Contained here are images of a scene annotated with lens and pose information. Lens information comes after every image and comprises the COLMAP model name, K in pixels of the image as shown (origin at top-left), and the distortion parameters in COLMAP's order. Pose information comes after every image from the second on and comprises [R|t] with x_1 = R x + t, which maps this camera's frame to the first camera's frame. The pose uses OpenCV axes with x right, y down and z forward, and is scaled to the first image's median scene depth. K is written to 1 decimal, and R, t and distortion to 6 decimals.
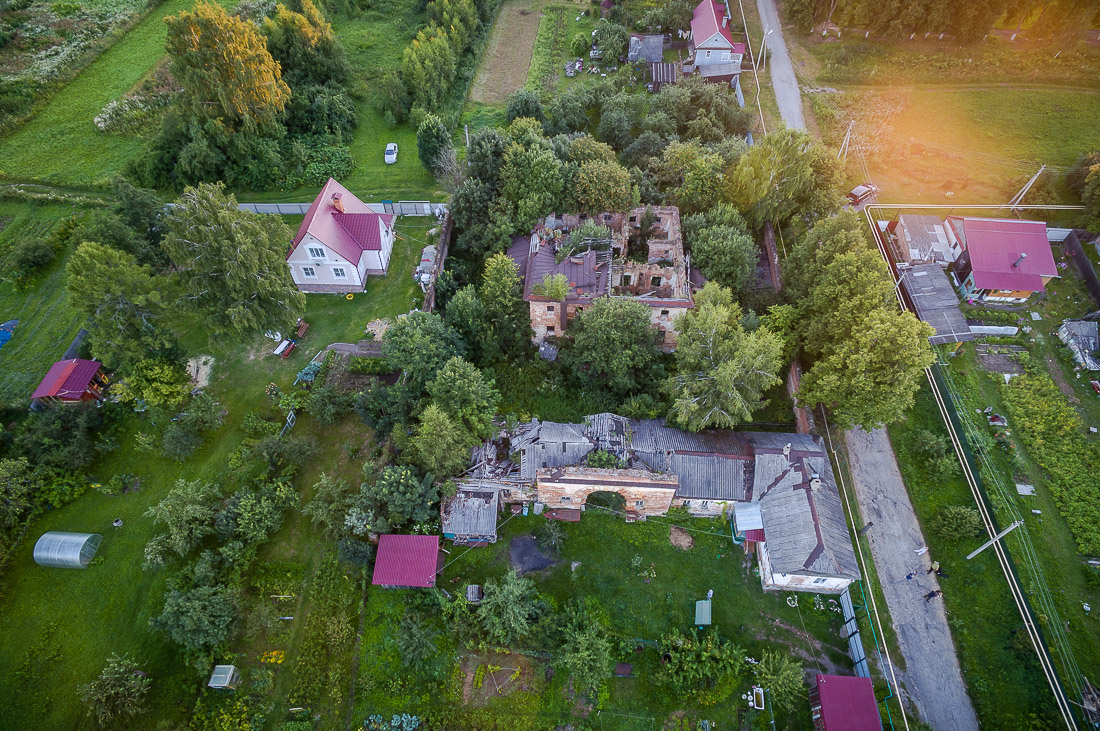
lens RADIAL K [[635.2, 0, 549.4], [0, 635.2, 365.6], [0, 0, 1]] dist [0.006372, 0.003153]
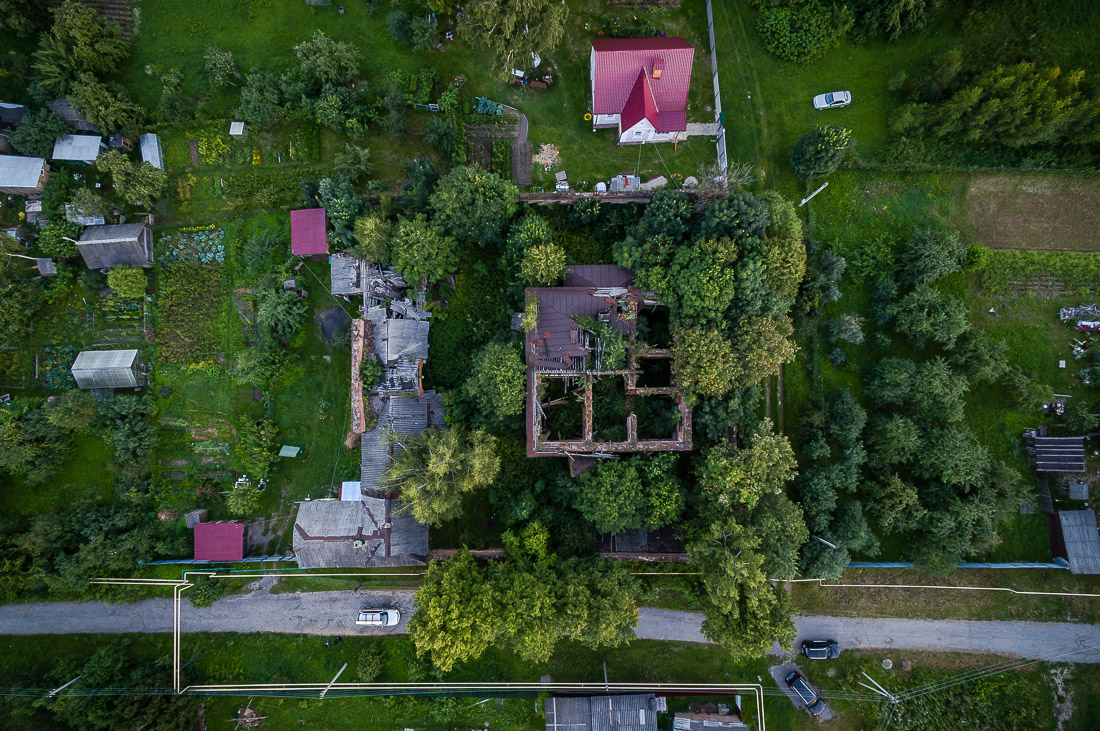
lens RADIAL K [[635.2, 0, 549.5], [0, 635.2, 366.0], [0, 0, 1]] dist [0.006372, 0.003153]
pose [[0.069336, 0.995490, -0.064740, 0.171678], [-0.763760, 0.094721, 0.638513, -0.871247], [0.641766, 0.005174, 0.766883, 0.279147]]
